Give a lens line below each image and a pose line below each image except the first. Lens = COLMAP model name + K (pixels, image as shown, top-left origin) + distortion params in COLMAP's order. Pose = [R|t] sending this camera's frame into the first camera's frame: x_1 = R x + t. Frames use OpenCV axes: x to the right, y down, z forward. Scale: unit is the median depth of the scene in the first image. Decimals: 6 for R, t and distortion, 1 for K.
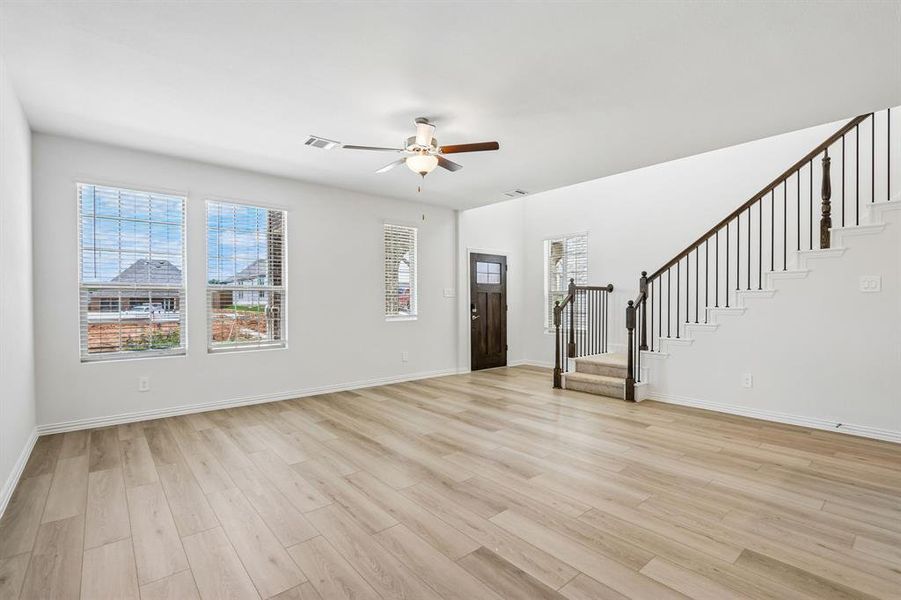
lens RADIAL K [[415.1, 0, 453.8], [0, 415.1, 305.6], [0, 0, 1]] dist [-0.015167, 0.001574]
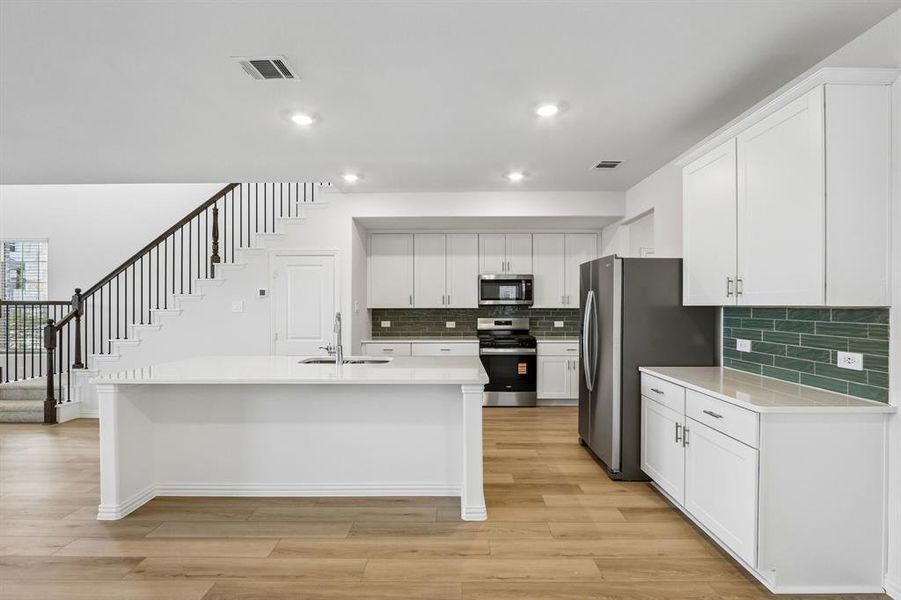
lens RADIAL K [[415.1, 0, 453.8], [0, 415.1, 305.6], [0, 0, 1]] dist [-0.015167, 0.001574]
pose [[0.658470, 0.001059, 0.752606, 0.282032], [0.006050, 0.999959, -0.006701, -0.026611], [-0.752583, 0.008966, 0.658437, -0.285040]]
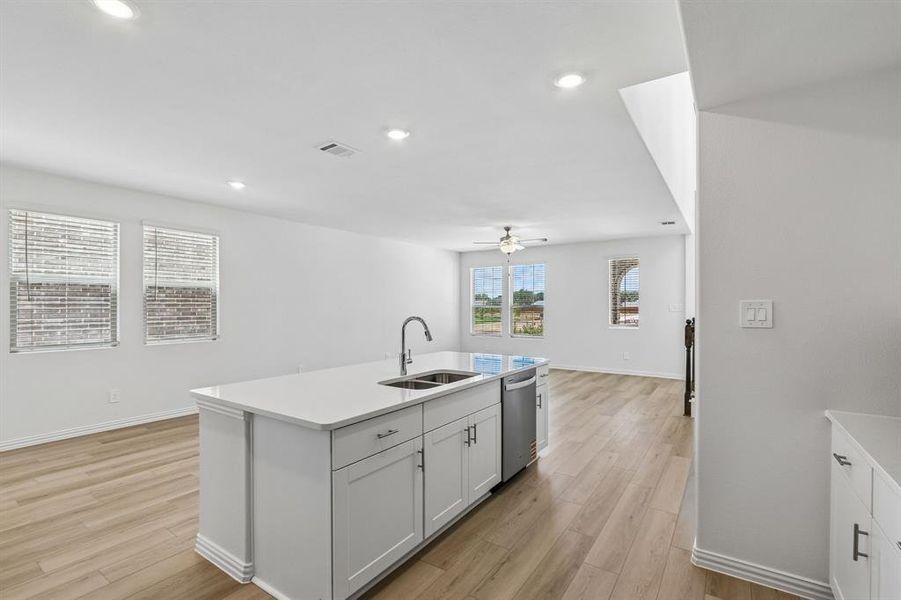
lens RADIAL K [[415.1, 0, 453.8], [0, 415.1, 305.6], [0, 0, 1]] dist [-0.015167, 0.001574]
pose [[0.264364, 0.001800, -0.964421, 1.100117], [-0.009659, 0.999953, -0.000781, -0.035135], [0.964375, 0.009522, 0.264369, 0.123859]]
